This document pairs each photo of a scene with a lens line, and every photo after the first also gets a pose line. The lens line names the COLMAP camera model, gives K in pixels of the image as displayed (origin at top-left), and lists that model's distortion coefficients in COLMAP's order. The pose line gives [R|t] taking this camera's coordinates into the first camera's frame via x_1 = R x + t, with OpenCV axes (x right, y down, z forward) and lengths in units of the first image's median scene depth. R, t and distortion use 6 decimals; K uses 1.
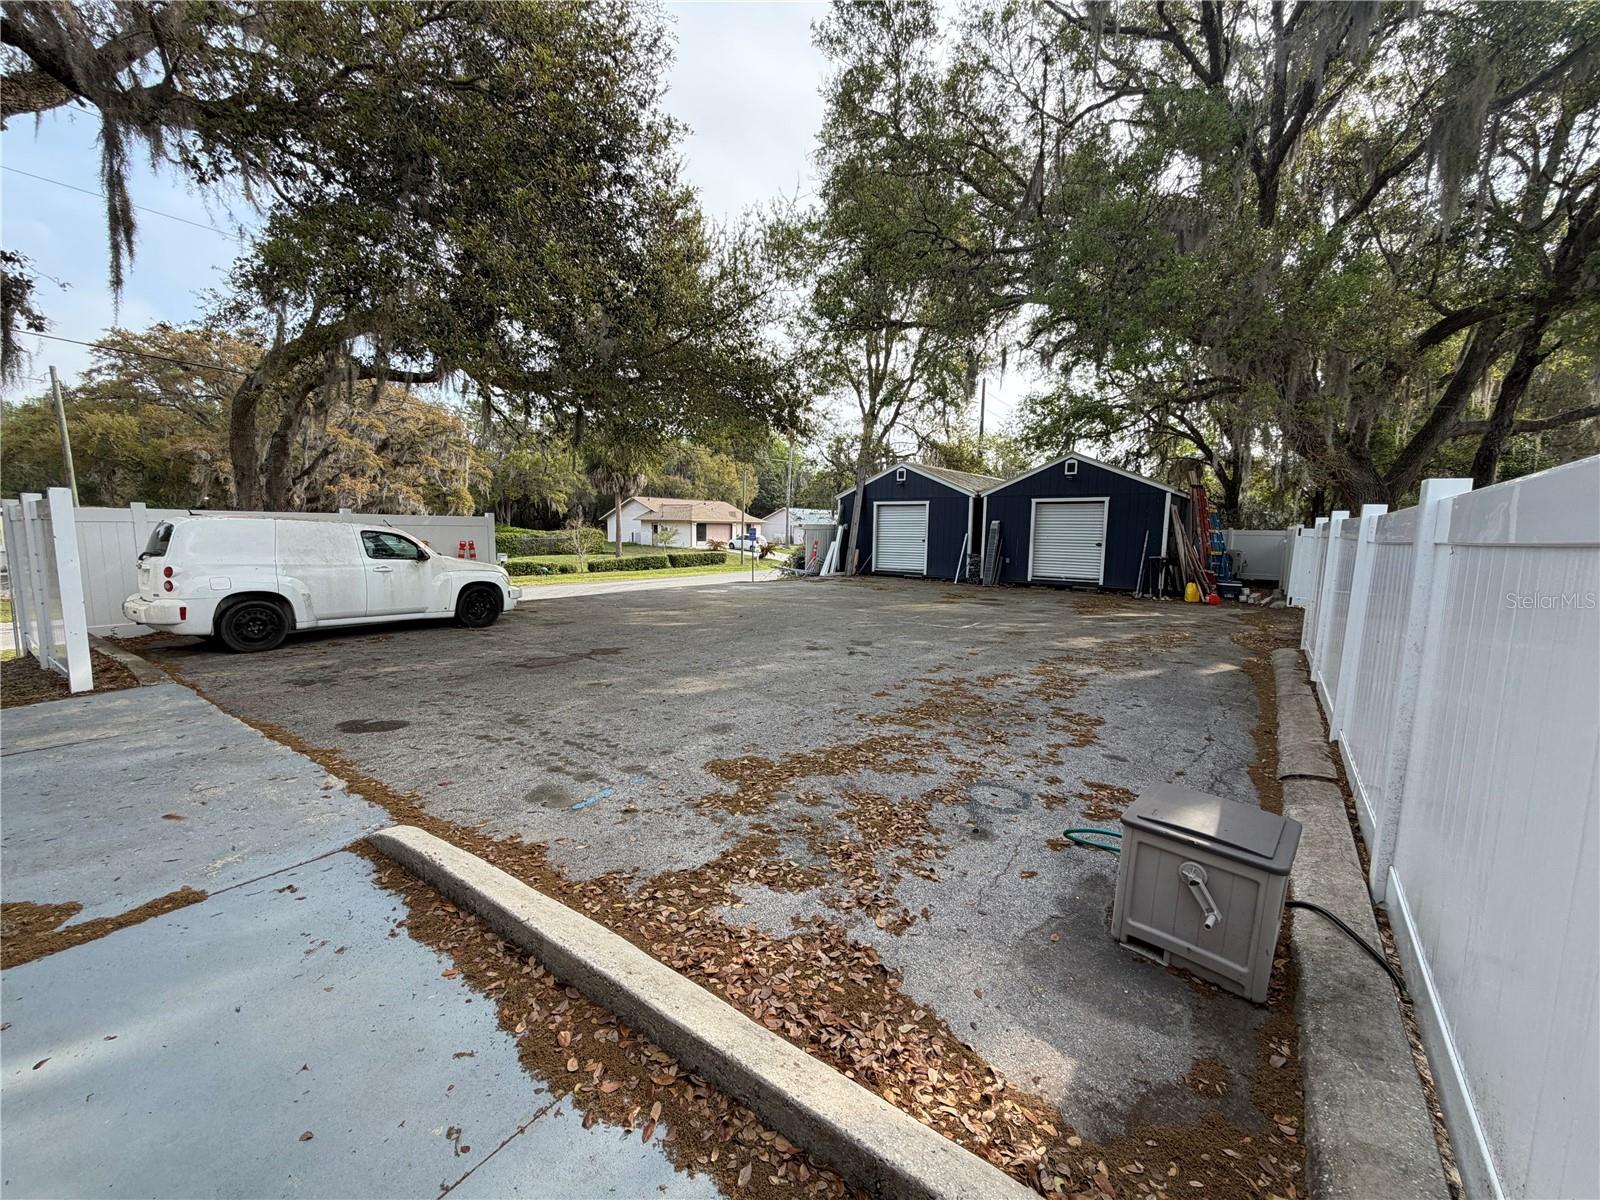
lens RADIAL K [[637.3, 0, 794.6], [0, 637.3, 606.0], [0, 0, 1]] dist [0.001354, 0.000742]
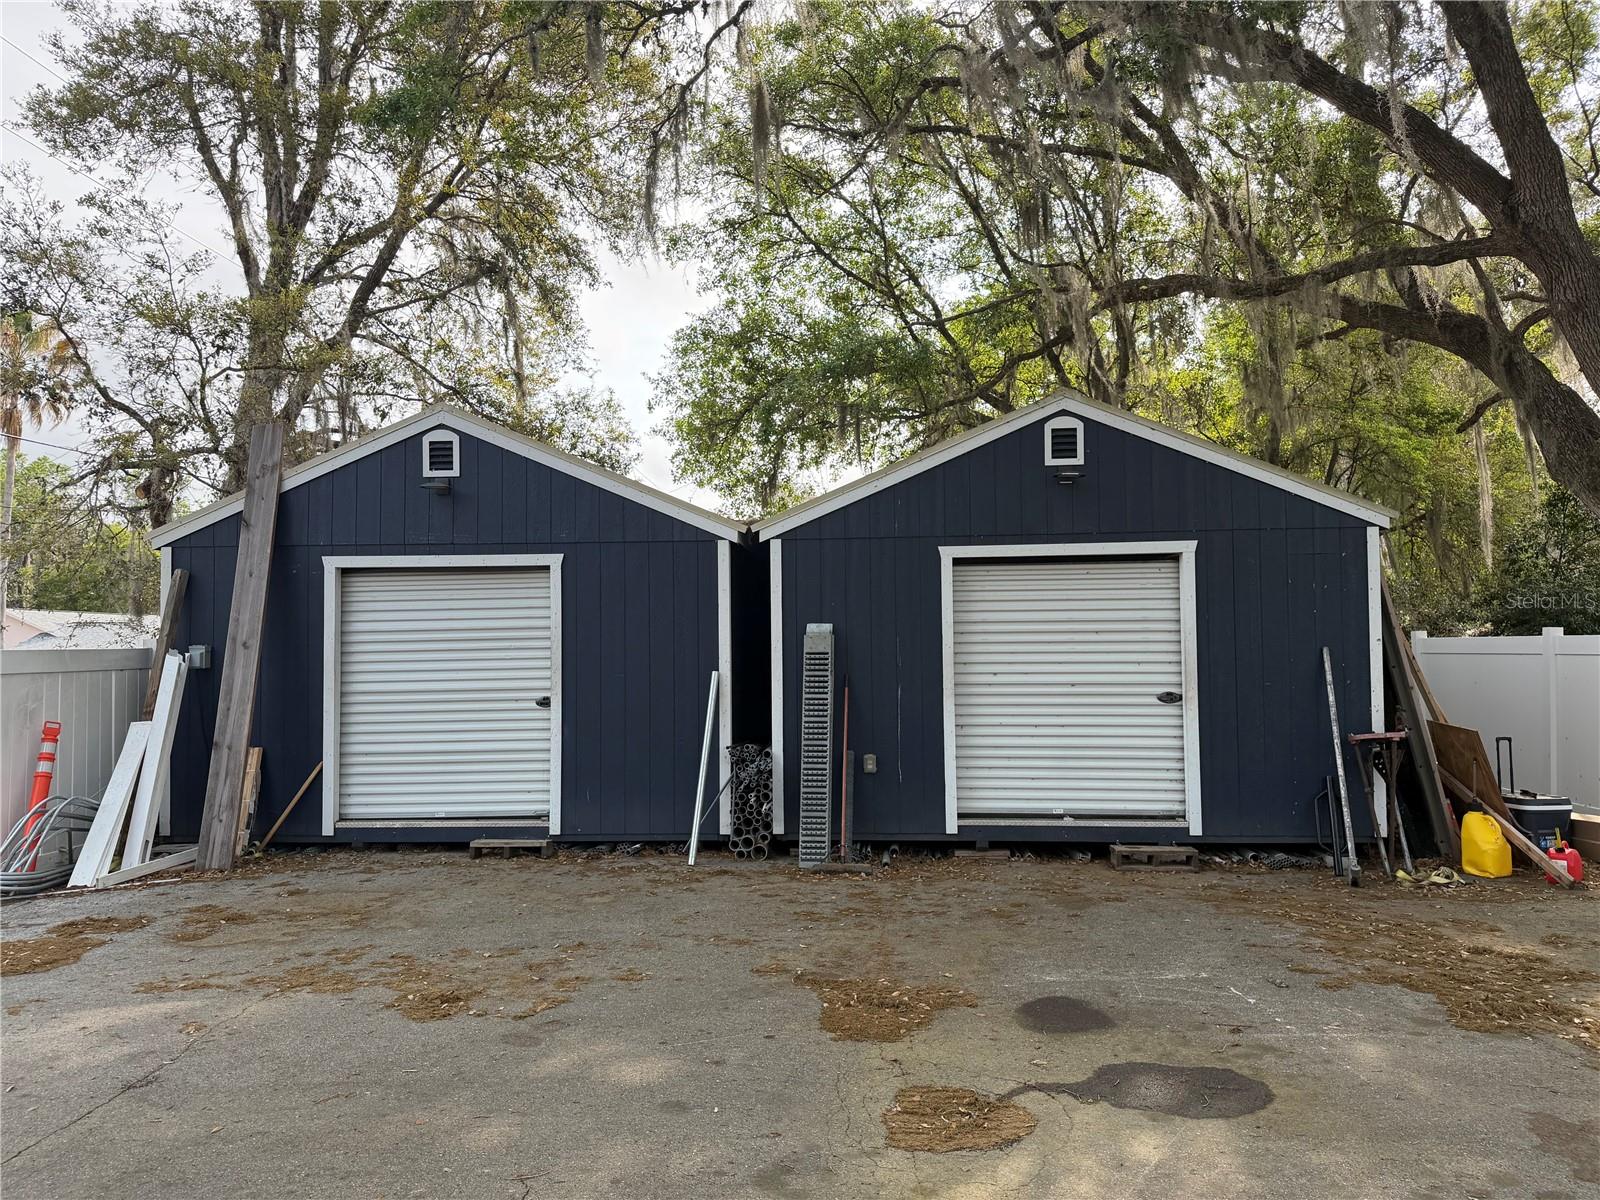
lens RADIAL K [[1117.9, 0, 797.4], [0, 1117.9, 613.0], [0, 0, 1]] dist [0.052364, -0.060066]
pose [[0.834667, -0.005801, 0.550725, 0.034351], [0.089821, 0.987991, -0.125725, -0.067791], [-0.543381, 0.154405, 0.825164, 0.523342]]
